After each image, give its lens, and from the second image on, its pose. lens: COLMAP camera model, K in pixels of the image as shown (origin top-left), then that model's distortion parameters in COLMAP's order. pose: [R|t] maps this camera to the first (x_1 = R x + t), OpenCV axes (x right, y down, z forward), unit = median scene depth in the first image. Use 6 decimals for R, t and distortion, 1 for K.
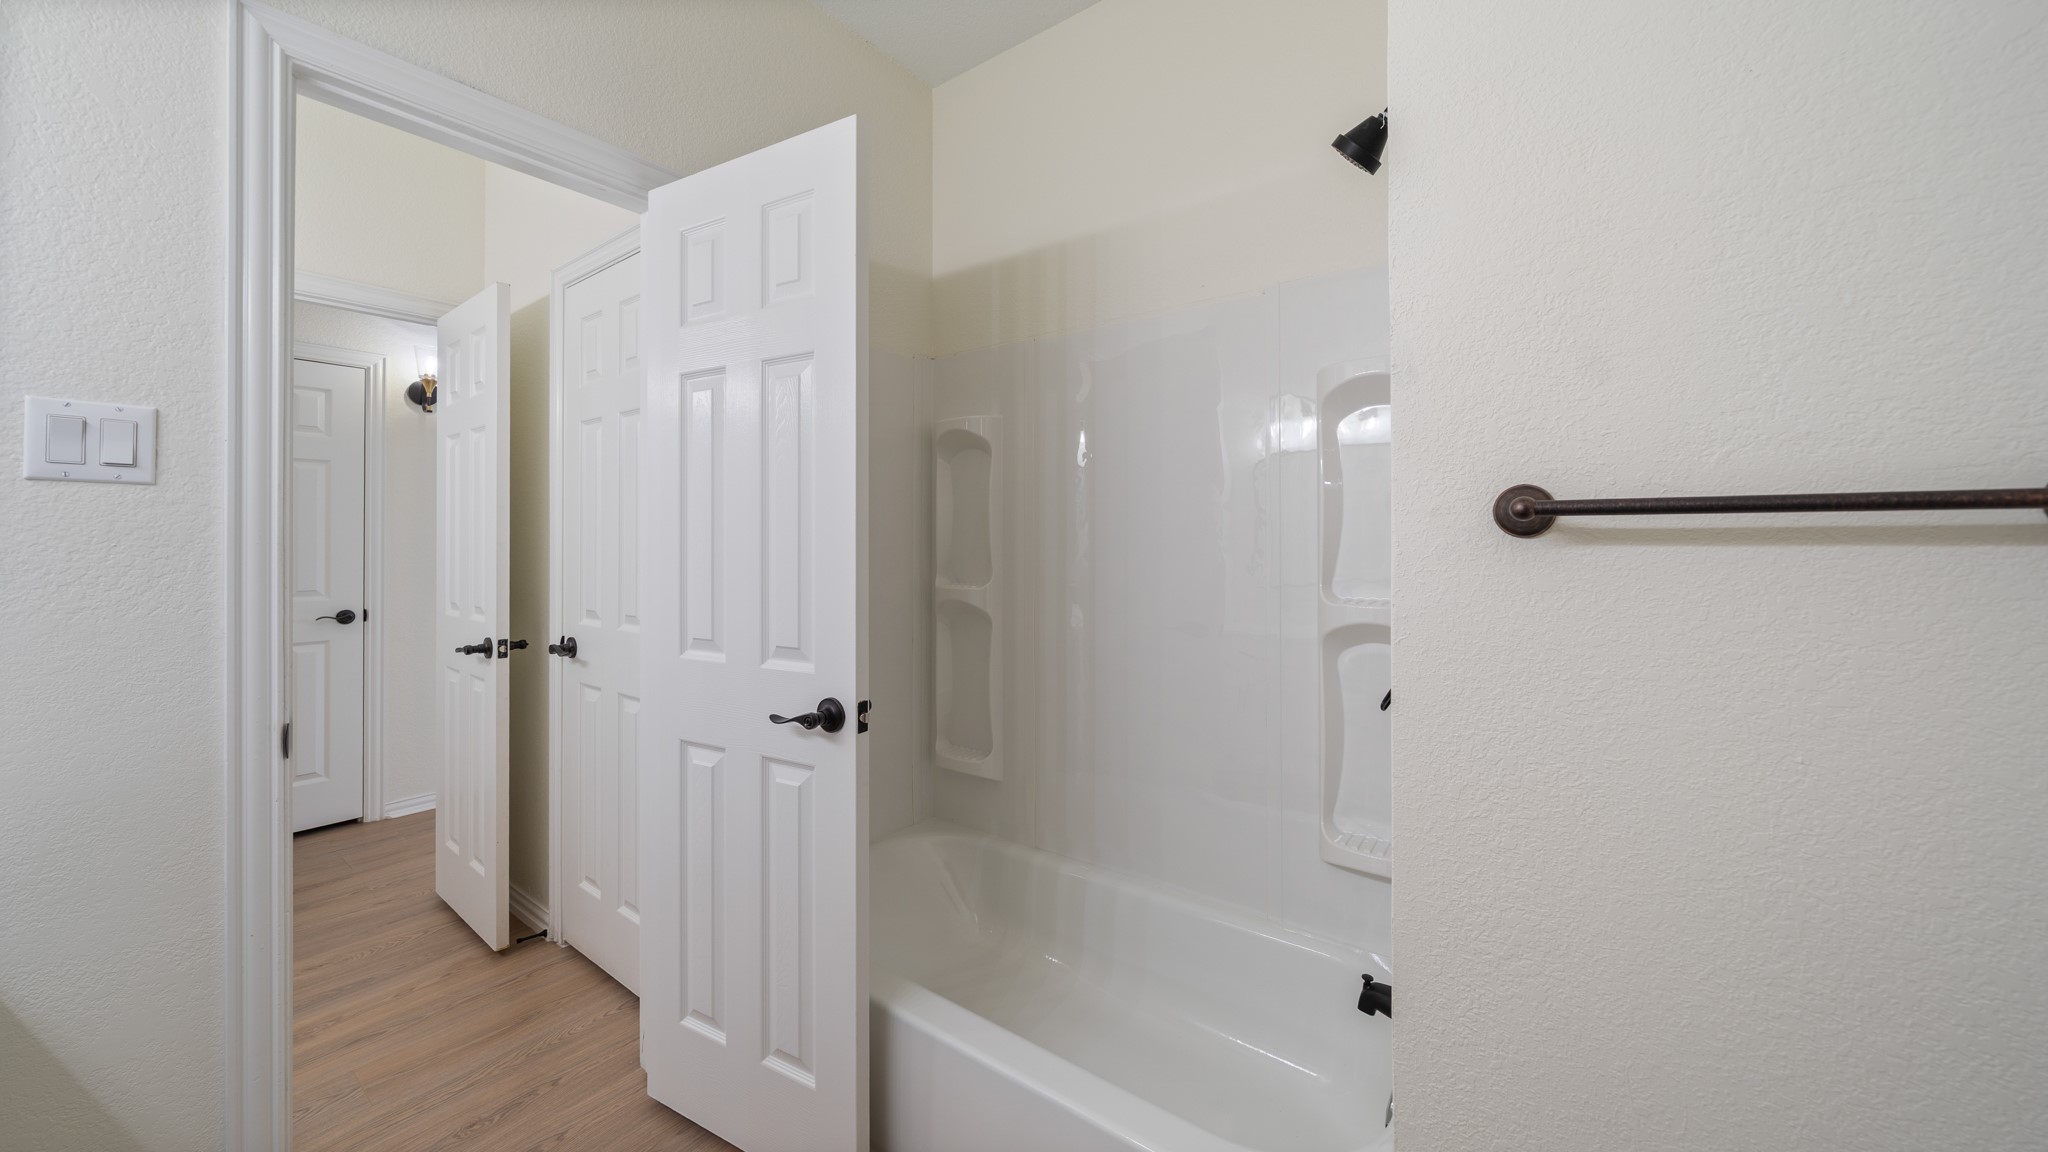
lens RADIAL K [[746.2, 0, 1027.7], [0, 746.2, 531.1], [0, 0, 1]] dist [0.000104, 0.000041]
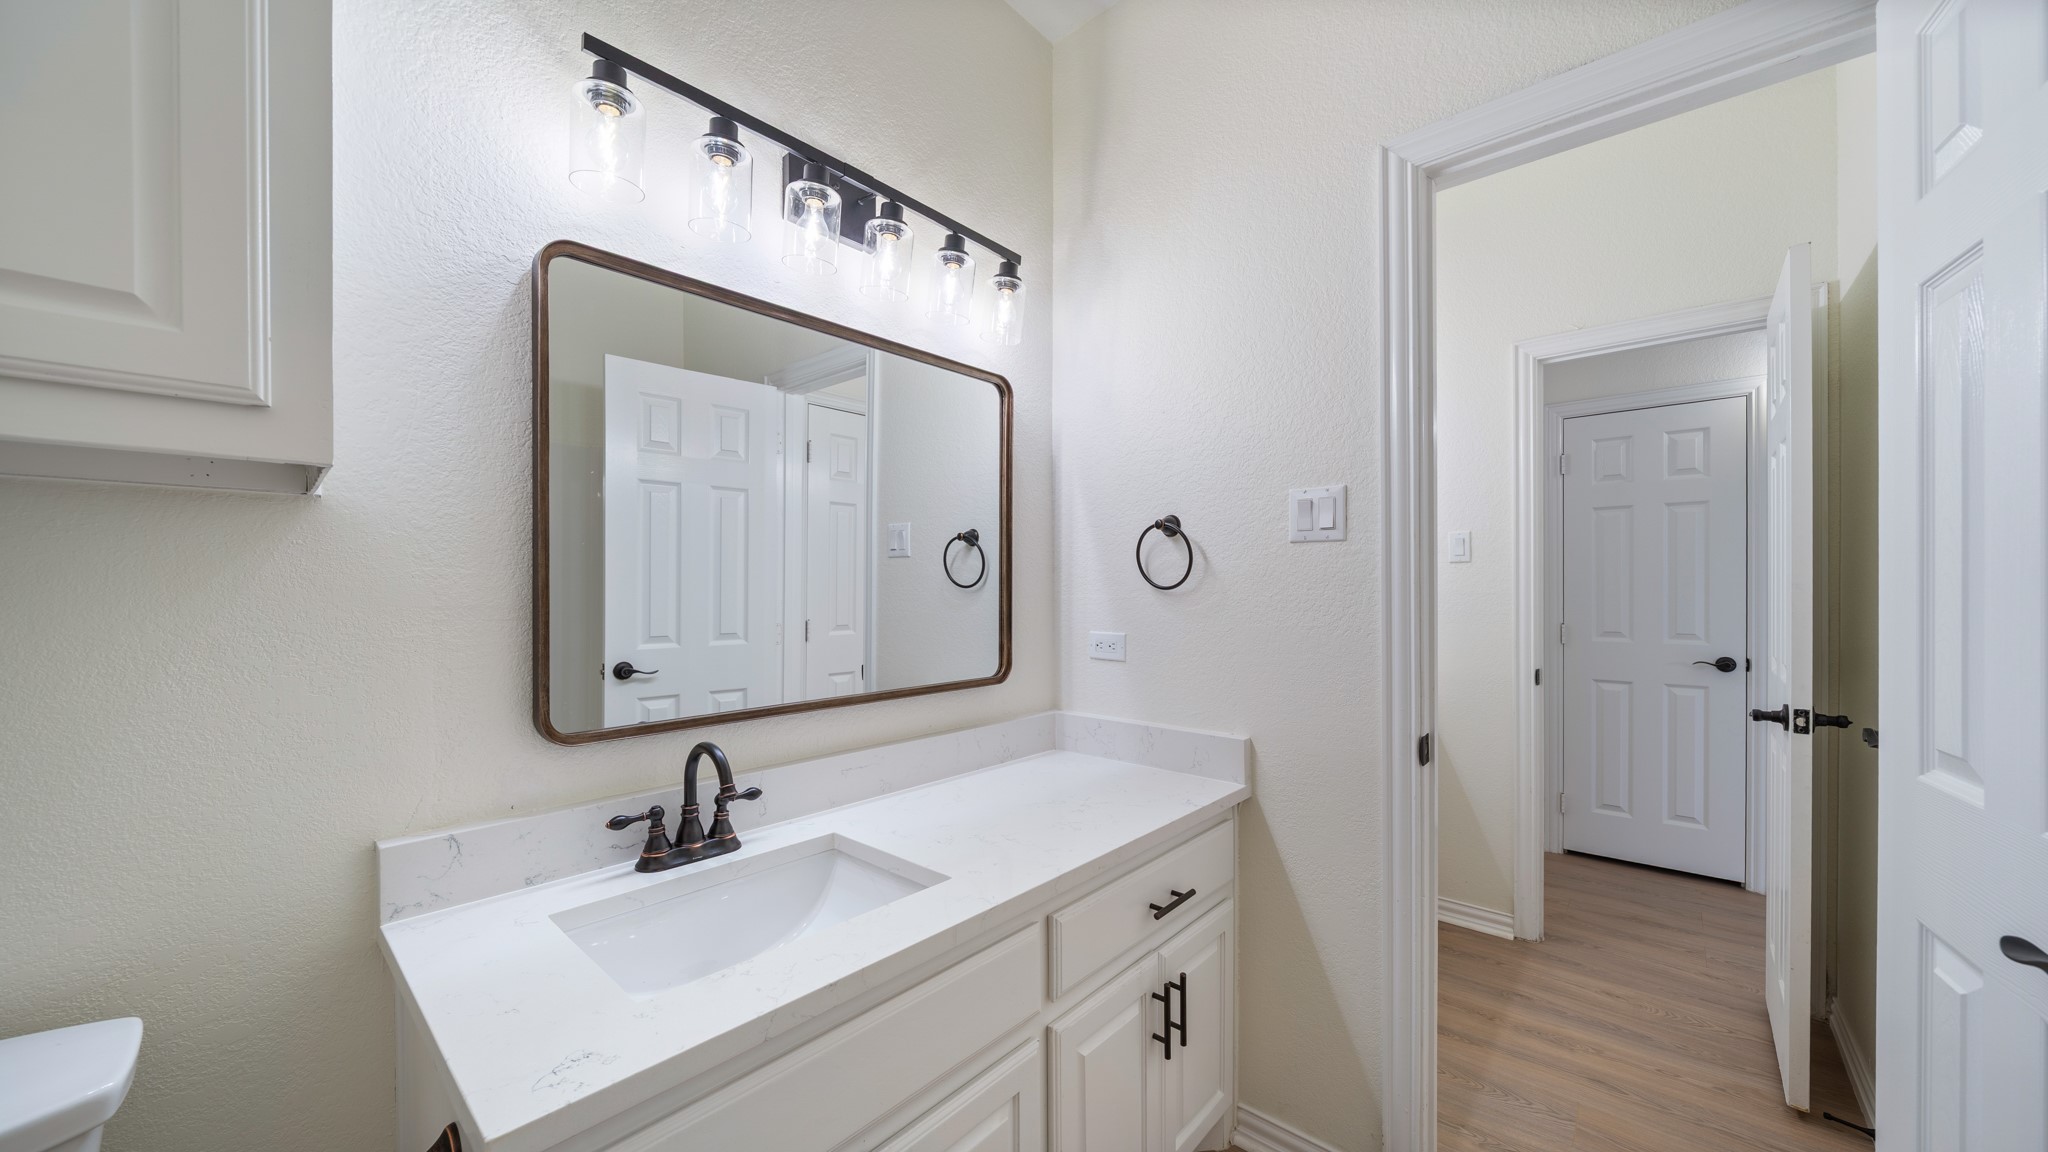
lens RADIAL K [[722.2, 0, 1008.1], [0, 722.2, 590.0], [0, 0, 1]] dist [-0.000518, 0.000020]
pose [[-0.091038, 0.002934, -0.995843, 0.114283], [0.014036, 0.999900, 0.001663, 0.009604], [0.995748, -0.013827, -0.091070, 0.261657]]
